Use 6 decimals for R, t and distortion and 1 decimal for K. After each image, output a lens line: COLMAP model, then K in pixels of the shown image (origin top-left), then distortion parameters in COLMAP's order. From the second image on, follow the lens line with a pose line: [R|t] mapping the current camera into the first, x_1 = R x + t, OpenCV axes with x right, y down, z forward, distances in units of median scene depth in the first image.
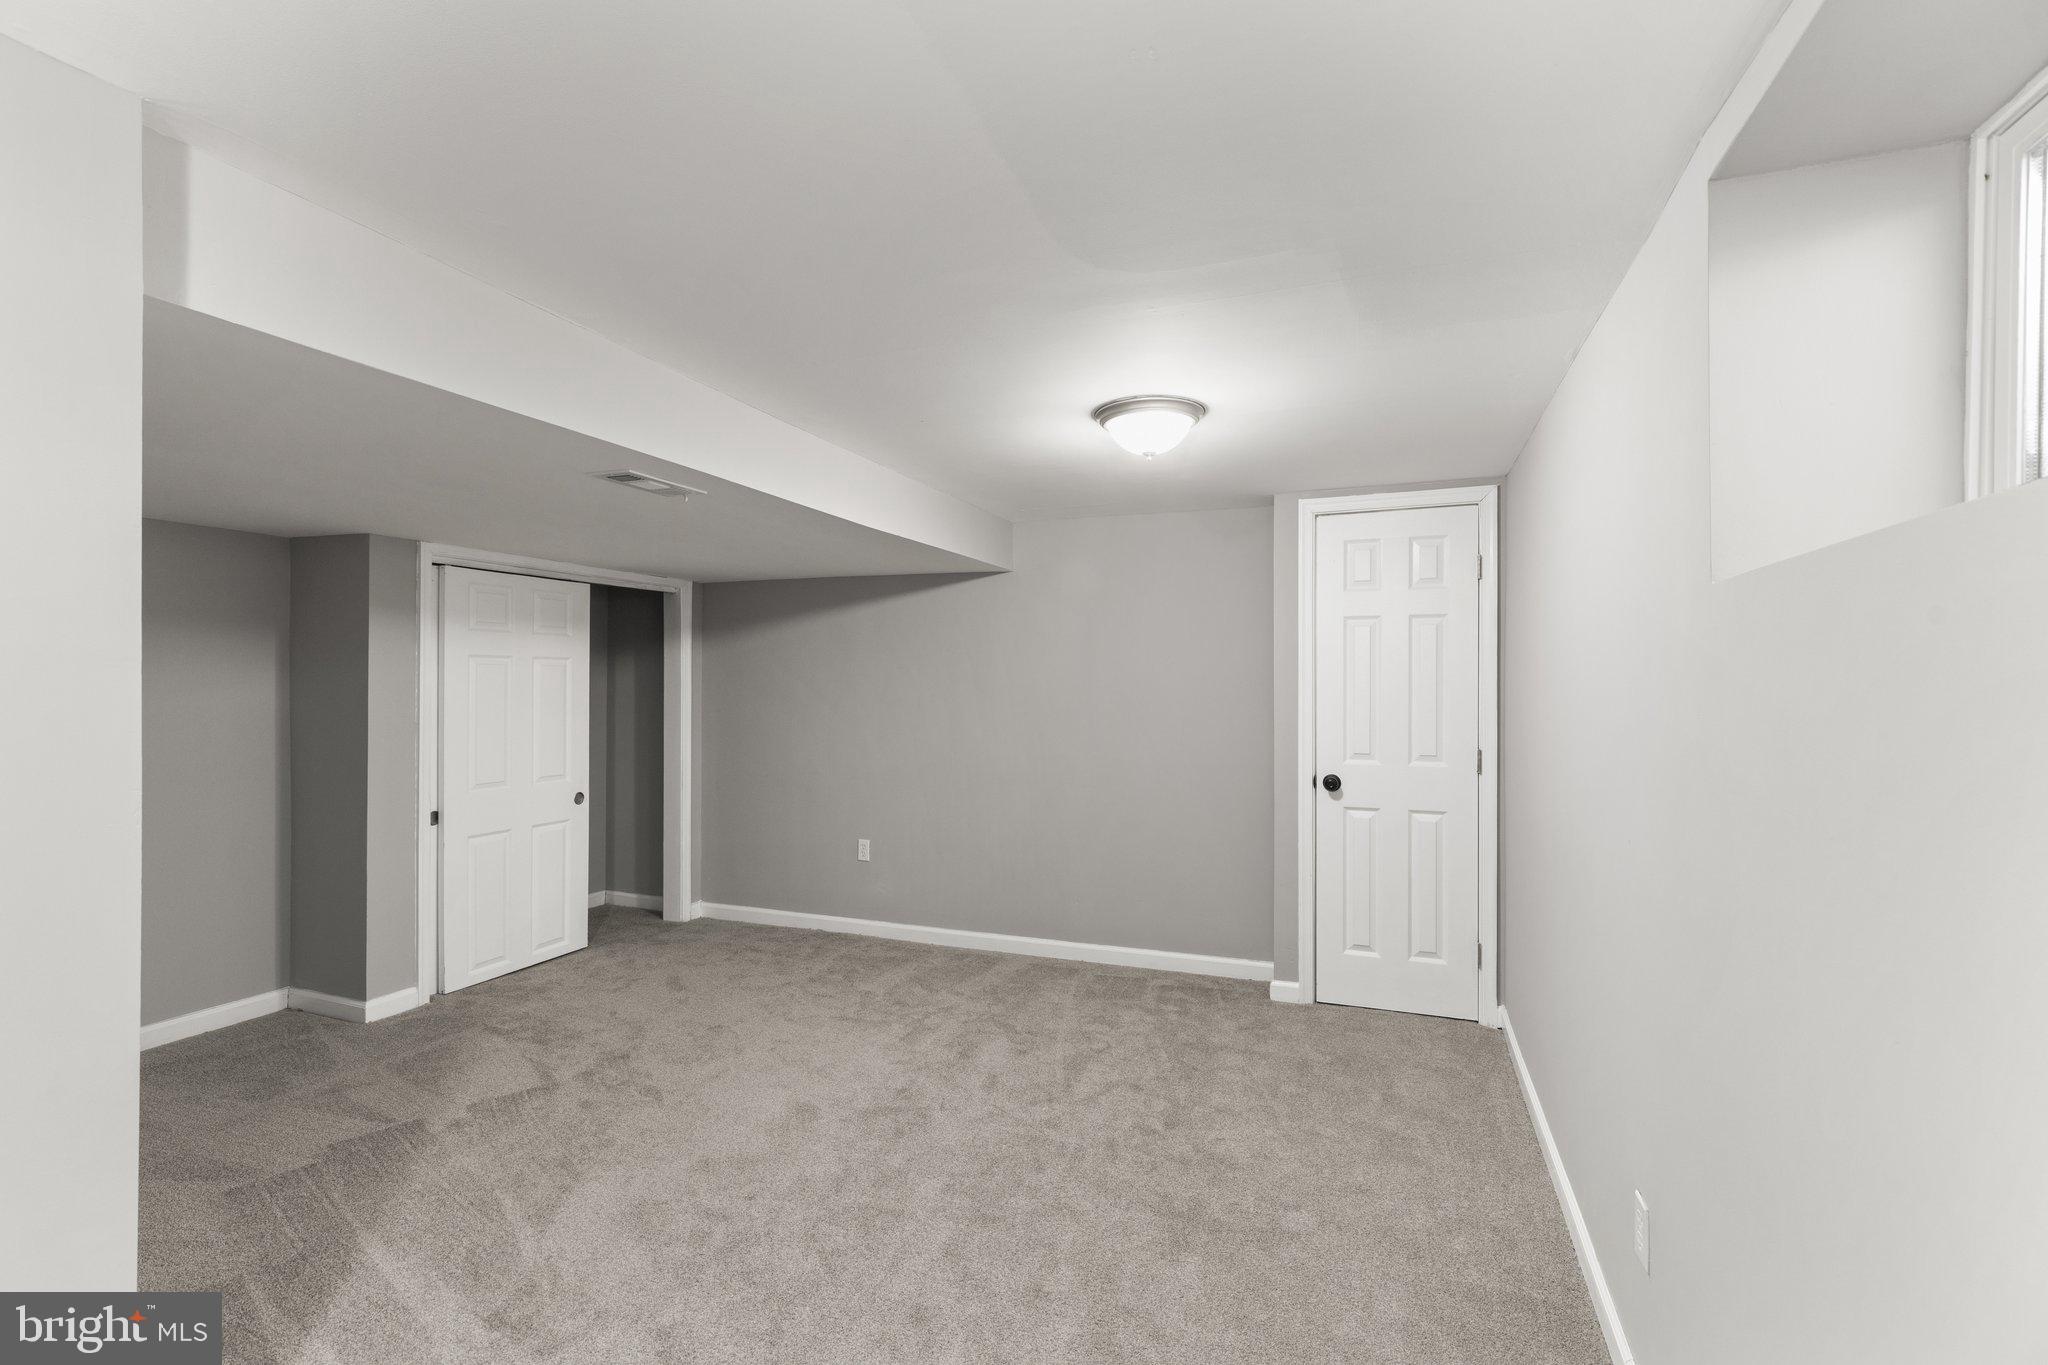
lens RADIAL K [[945.3, 0, 1024.2], [0, 945.3, 683.1], [0, 0, 1]] dist [0.009949, -0.003512]
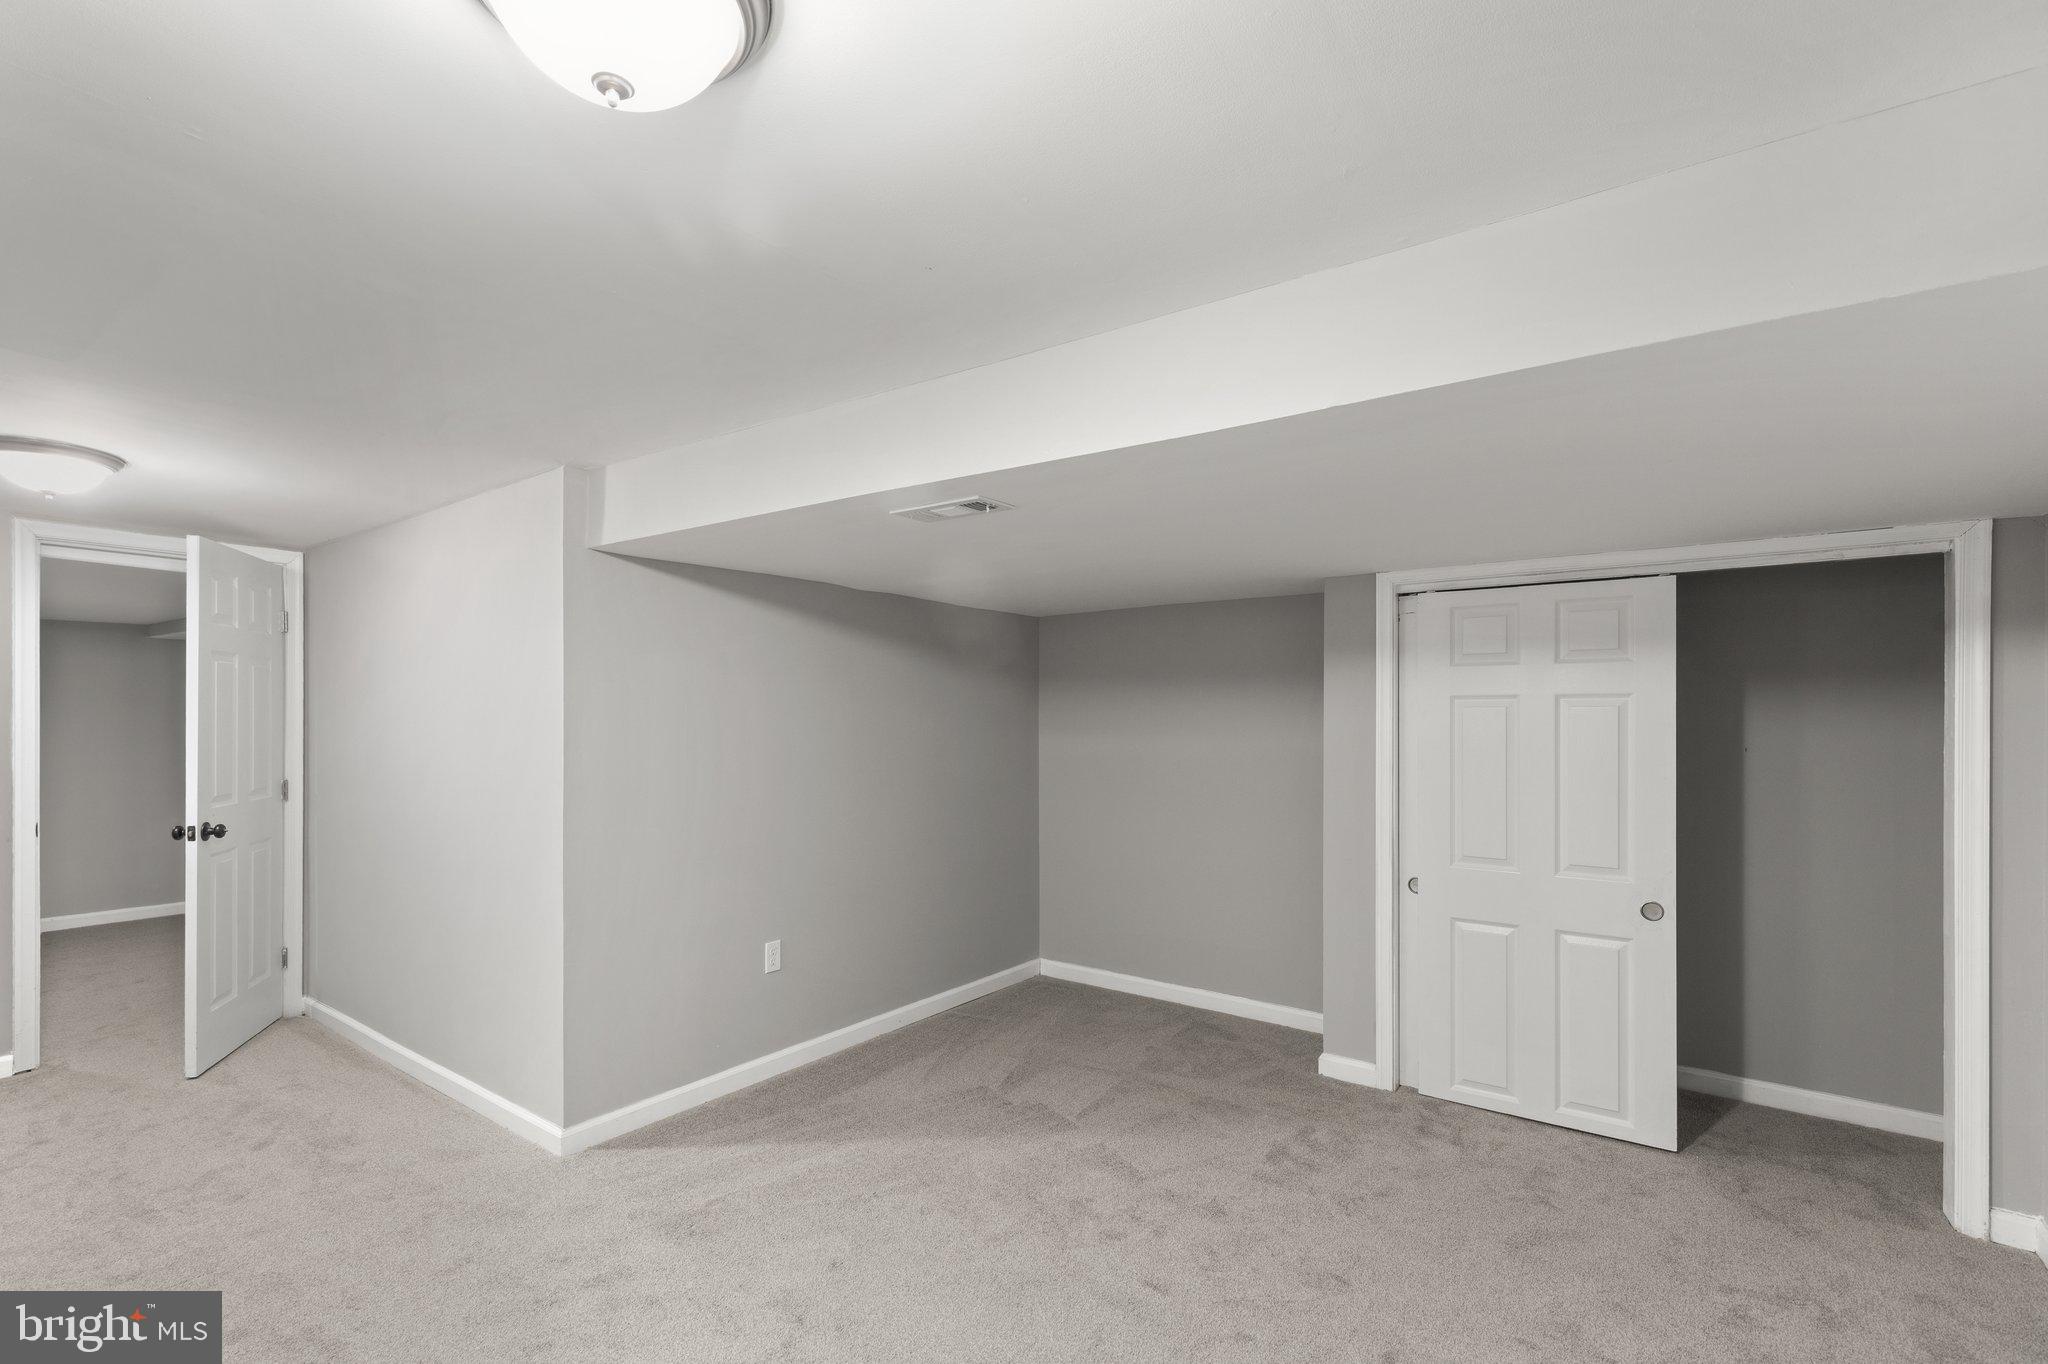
lens RADIAL K [[945.3, 0, 1033.6], [0, 945.3, 721.8], [0, 0, 1]] dist [0.009949, -0.003512]
pose [[-0.267416, -0.005920, -0.963563, 0.307144], [-0.005514, 0.999974, -0.004614, -0.002142], [0.963565, 0.004080, -0.267442, 0.885316]]
